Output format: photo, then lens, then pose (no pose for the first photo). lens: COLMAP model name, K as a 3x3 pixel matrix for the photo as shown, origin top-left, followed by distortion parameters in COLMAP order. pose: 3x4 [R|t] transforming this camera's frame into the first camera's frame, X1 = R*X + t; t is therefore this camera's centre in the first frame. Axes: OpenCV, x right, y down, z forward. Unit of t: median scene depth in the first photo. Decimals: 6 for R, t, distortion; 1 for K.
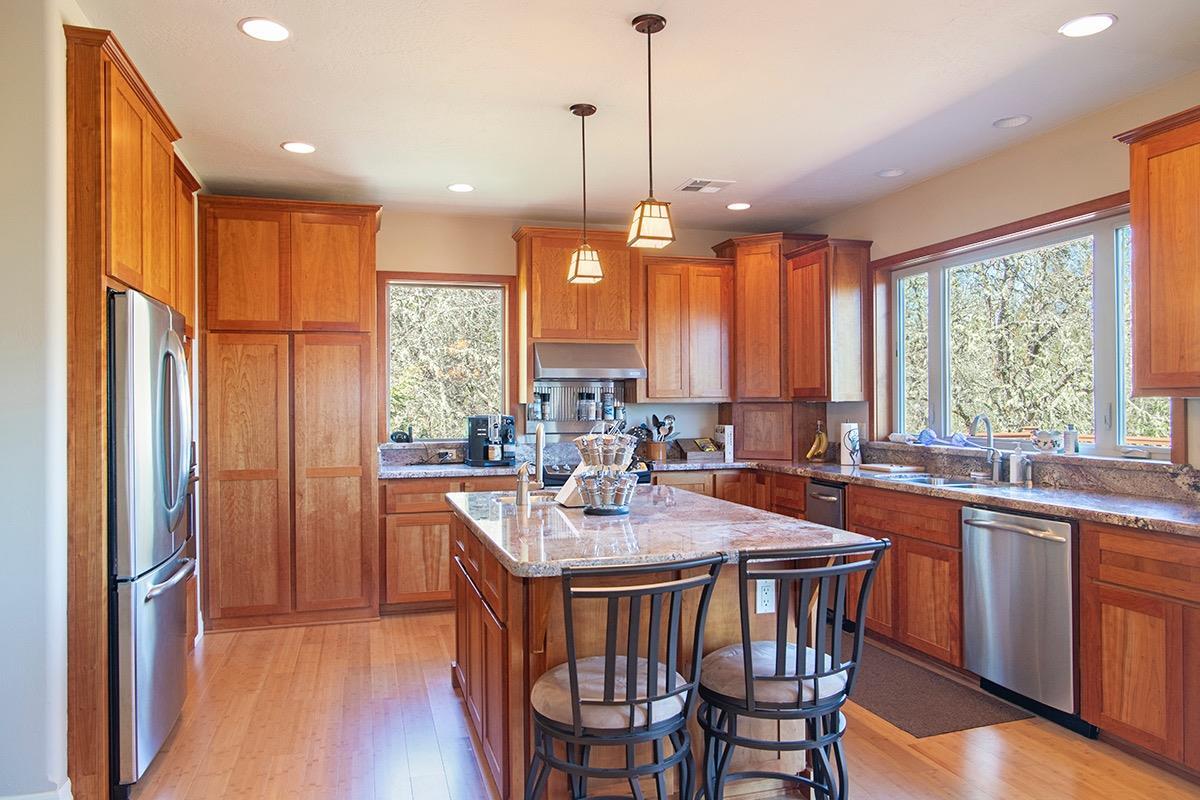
lens RADIAL K [[830.1, 0, 601.8], [0, 830.1, 400.3], [0, 0, 1]] dist [0.003252, -0.004666]
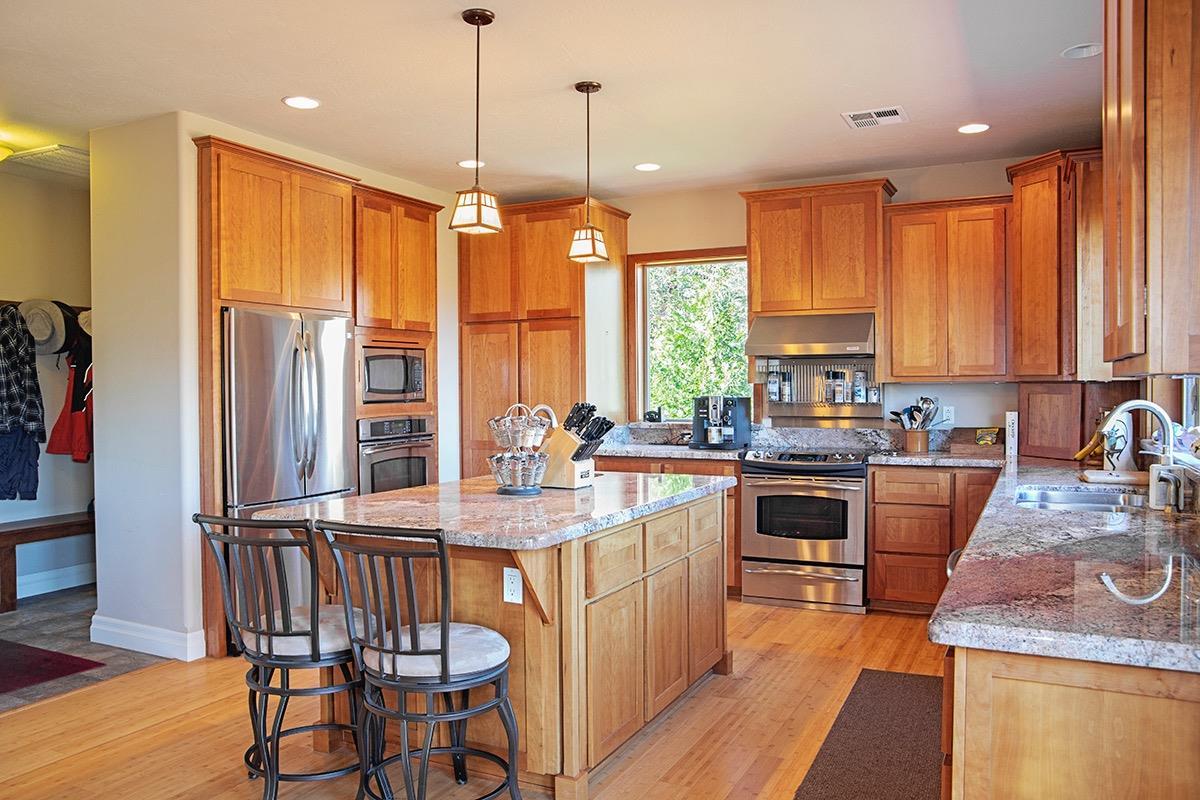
lens RADIAL K [[916.6, 0, 599.5], [0, 916.6, 397.0], [0, 0, 1]] dist [-0.037406, 0.000298]
pose [[0.732951, 0.009132, -0.680220, 0.490042], [0.004307, 0.999828, 0.018064, -0.000464], [0.680268, -0.016170, 0.732785, 0.141358]]
